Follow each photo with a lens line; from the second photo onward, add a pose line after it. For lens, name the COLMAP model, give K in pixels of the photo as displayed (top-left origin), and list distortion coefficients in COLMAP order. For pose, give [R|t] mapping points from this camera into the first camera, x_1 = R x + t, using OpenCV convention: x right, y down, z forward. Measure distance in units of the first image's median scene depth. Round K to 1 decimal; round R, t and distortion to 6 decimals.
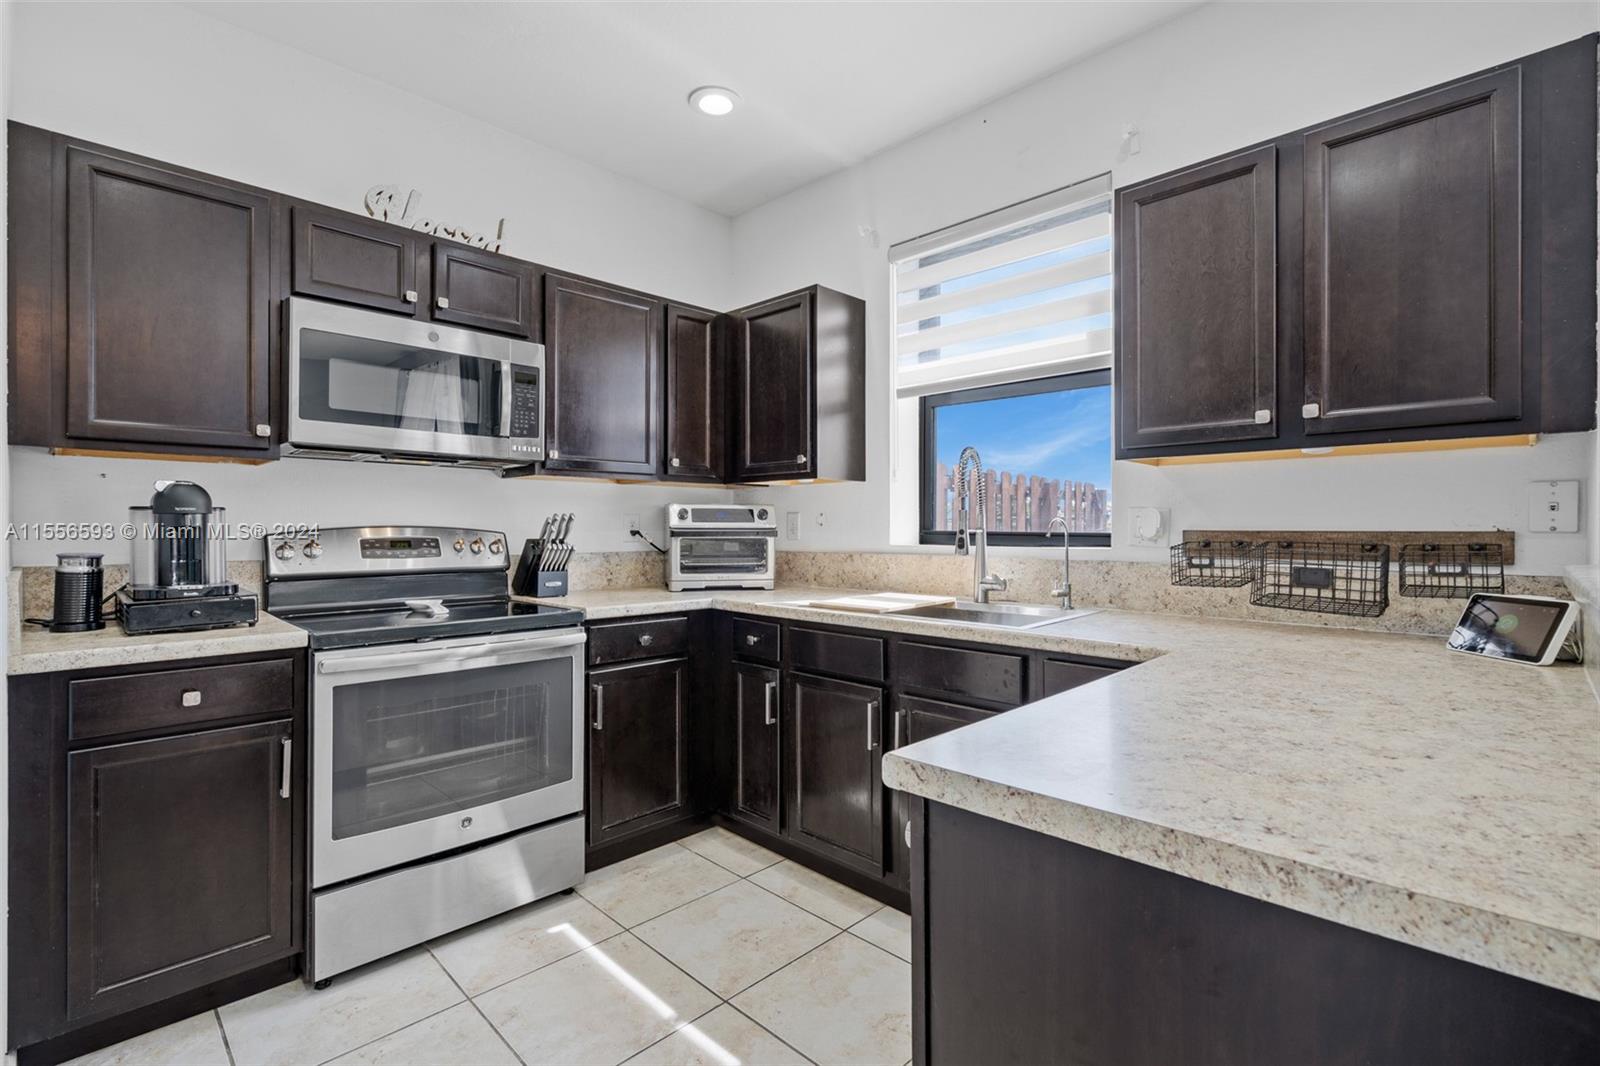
lens RADIAL K [[729.8, 0, 799.4], [0, 729.8, 527.1], [0, 0, 1]] dist [-0.000204, 0.000874]
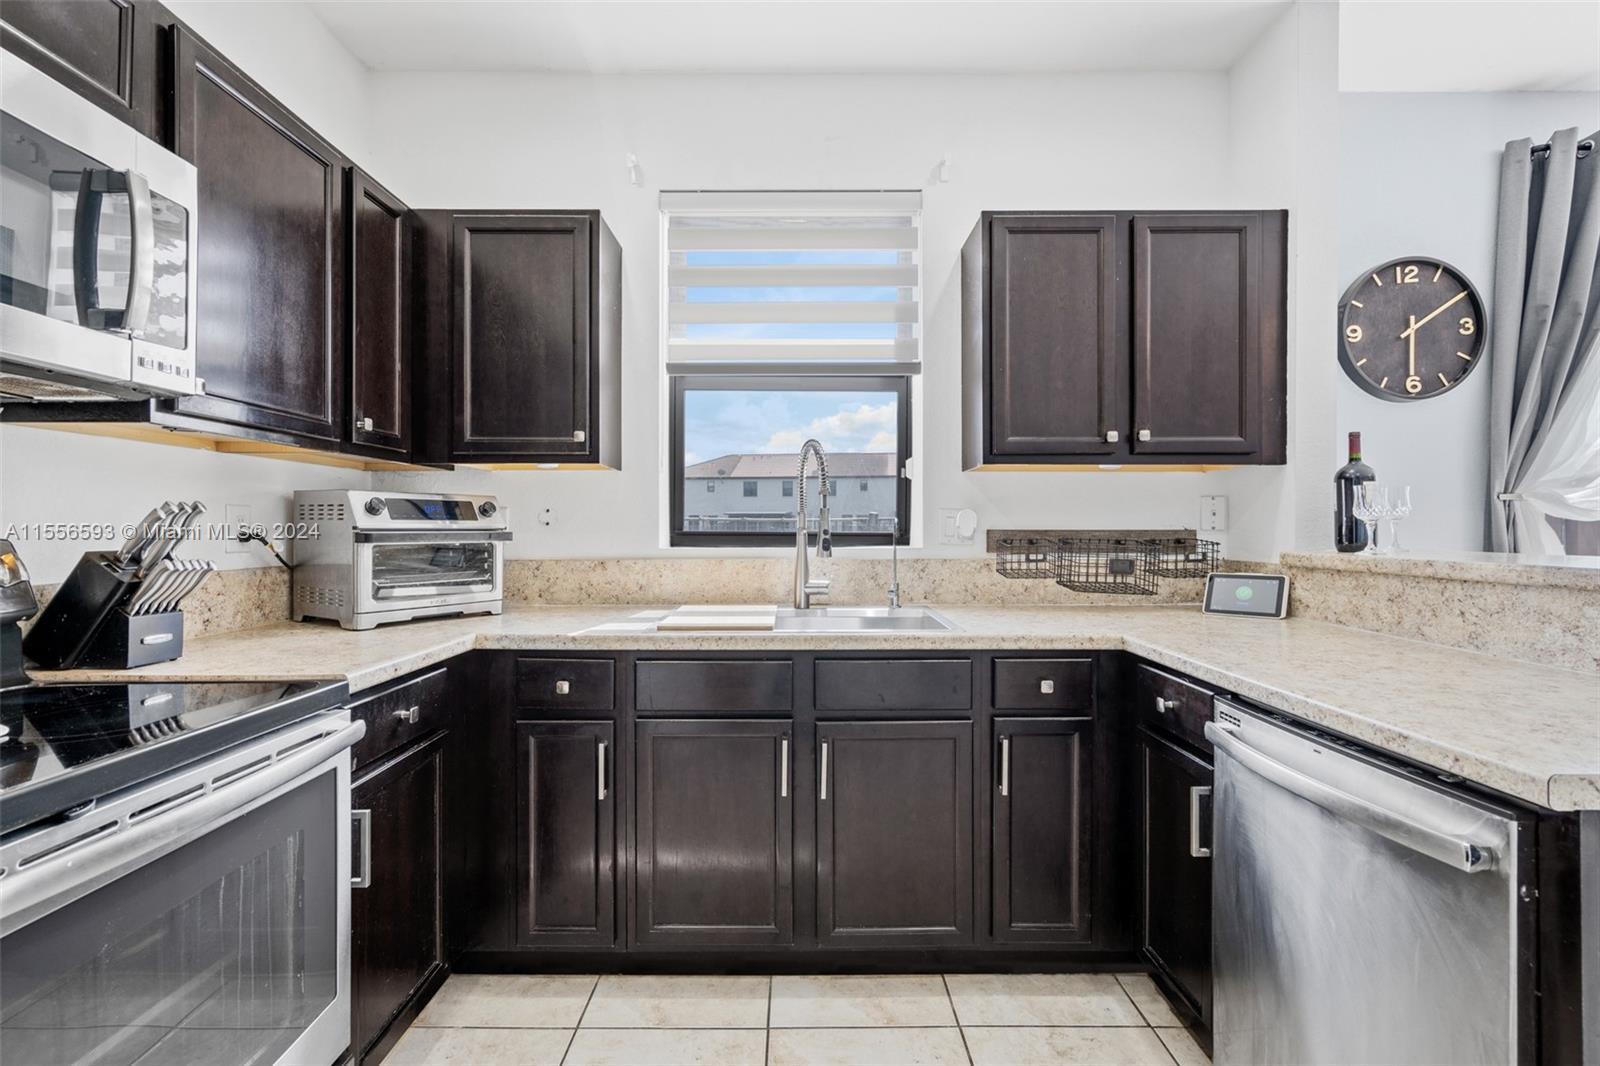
lens RADIAL K [[729.8, 0, 799.4], [0, 729.8, 527.1], [0, 0, 1]] dist [-0.000204, 0.000874]
pose [[0.709113, -0.001386, 0.705093, -0.373057], [0.000013, 0.999998, 0.001953, -0.001466], [-0.705095, -0.001375, 0.709112, 0.314980]]
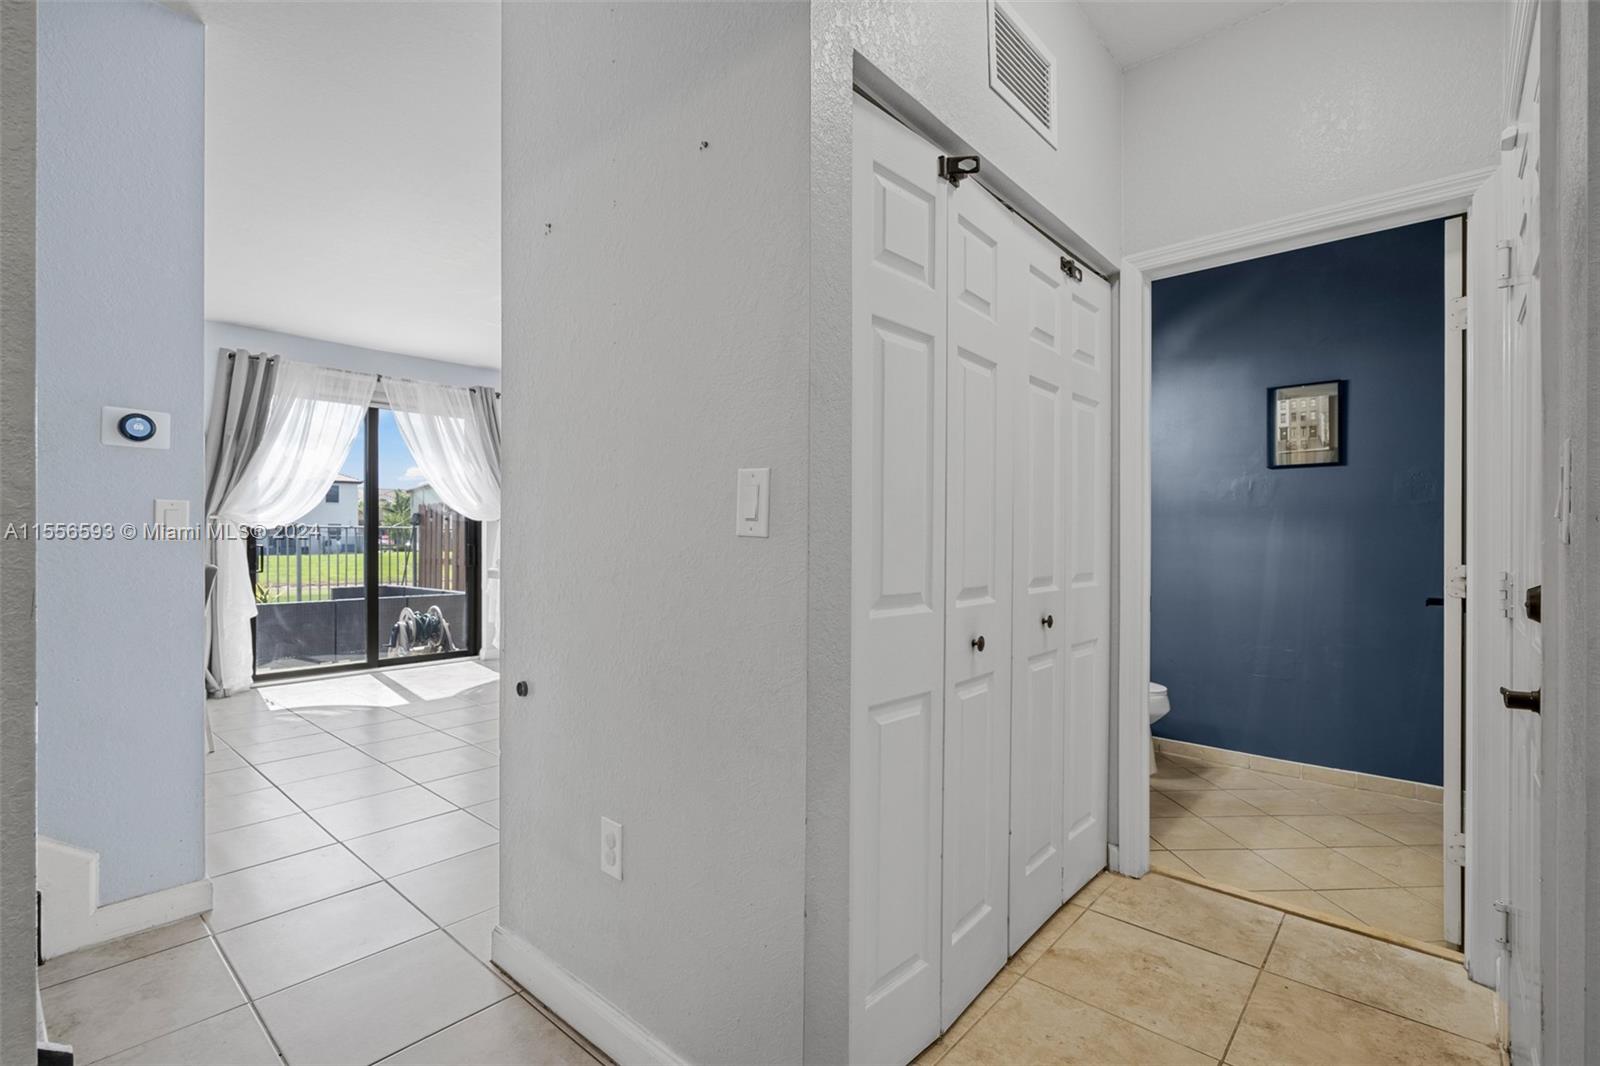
lens RADIAL K [[731.3, 0, 800.0], [0, 731.3, 533.0], [0, 0, 1]] dist [-0.001251, 0.000016]
pose [[-0.049539, 0.004639, 0.998761, -1.080678], [0.002927, 0.999986, -0.004500, 0.017560], [-0.998768, 0.002700, -0.049552, -1.075129]]
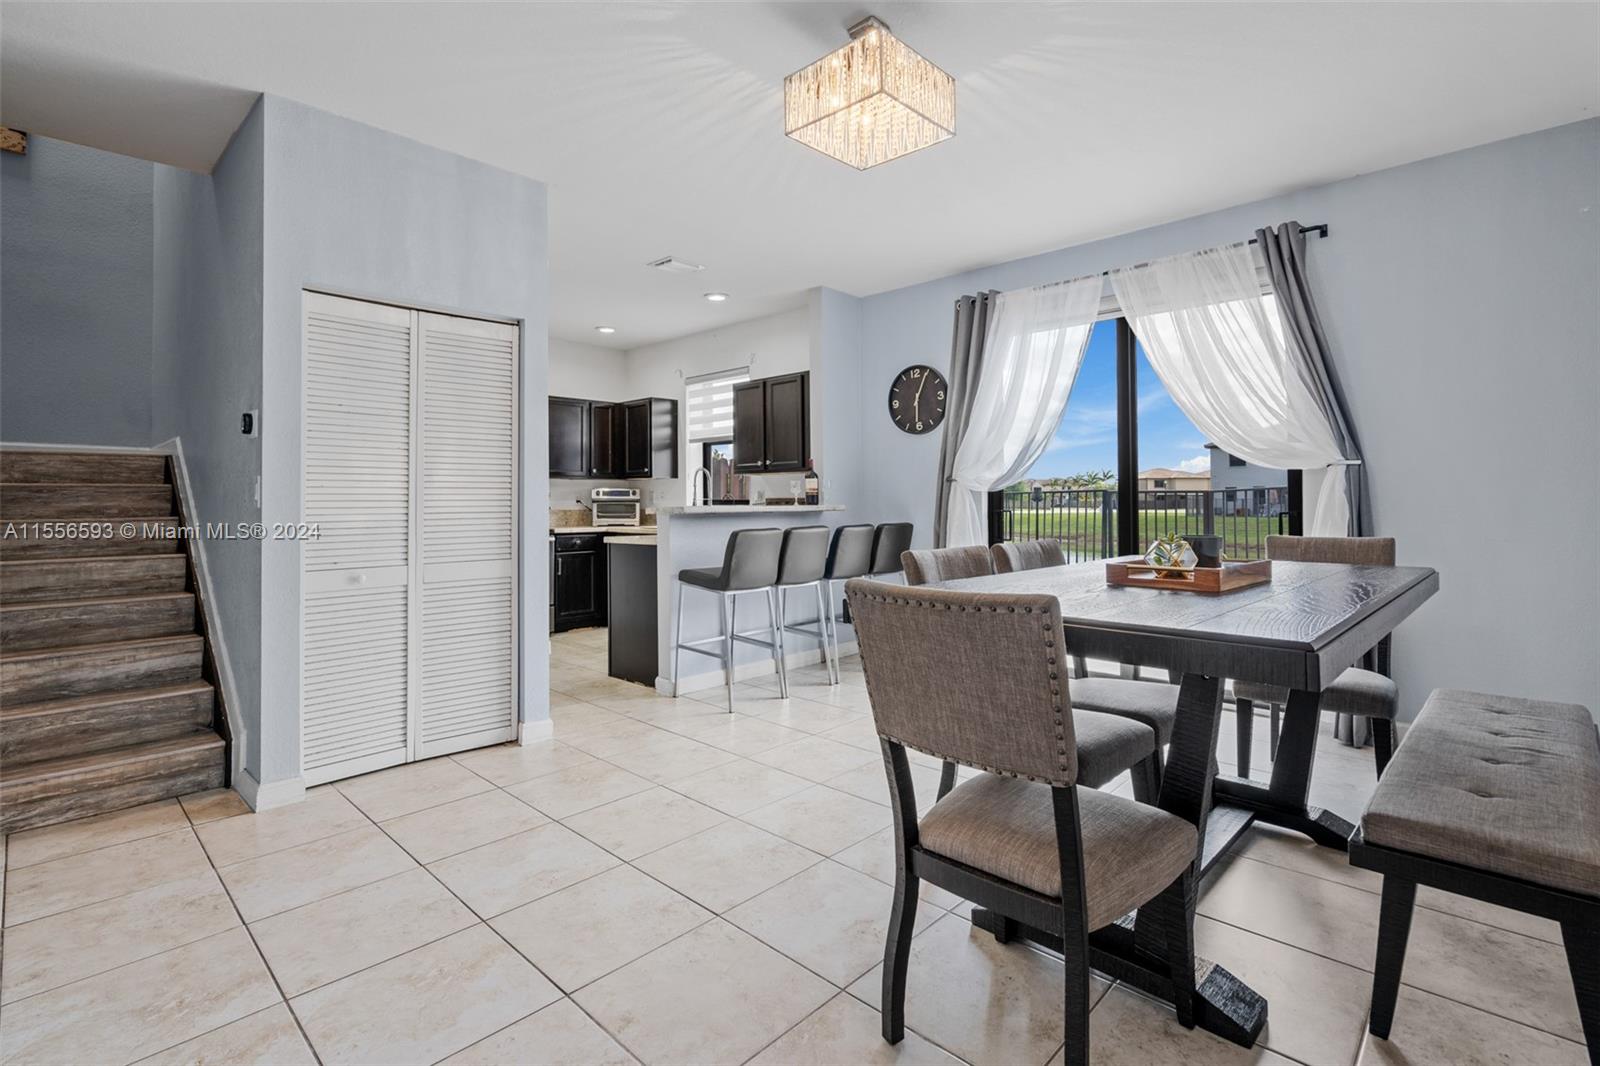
lens RADIAL K [[748.8, 0, 796.0], [0, 748.8, 489.5], [0, 0, 1]] dist [0.000904, 0.000556]
pose [[0.999890, -0.005136, 0.013889, 0.470104], [0.005360, 0.999856, -0.016124, 0.013317], [-0.013804, 0.016197, 0.999774, -1.490537]]
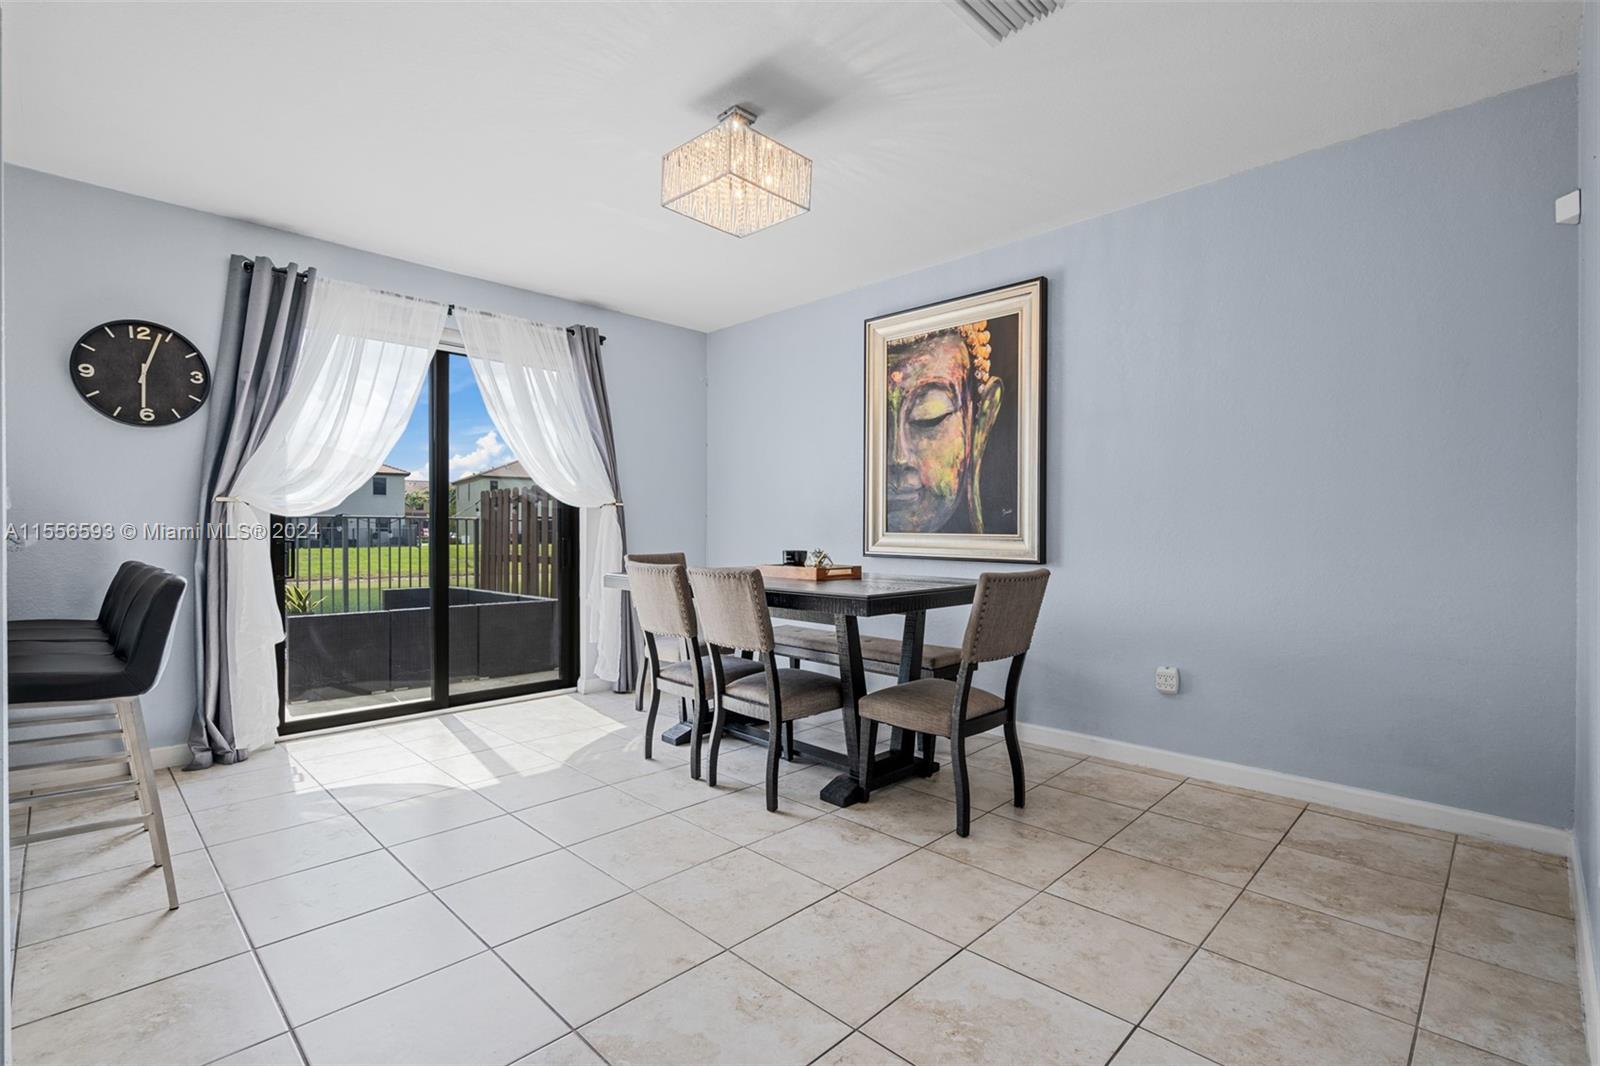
lens RADIAL K [[737.6, 0, 804.2], [0, 737.6, 530.9], [0, 0, 1]] dist [-0.001402, 0.000053]
pose [[-0.003737, -0.004478, 0.999983, -0.441301], [-0.001610, 0.999989, 0.004472, 0.012053], [-0.999992, -0.001593, -0.003744, -0.689913]]
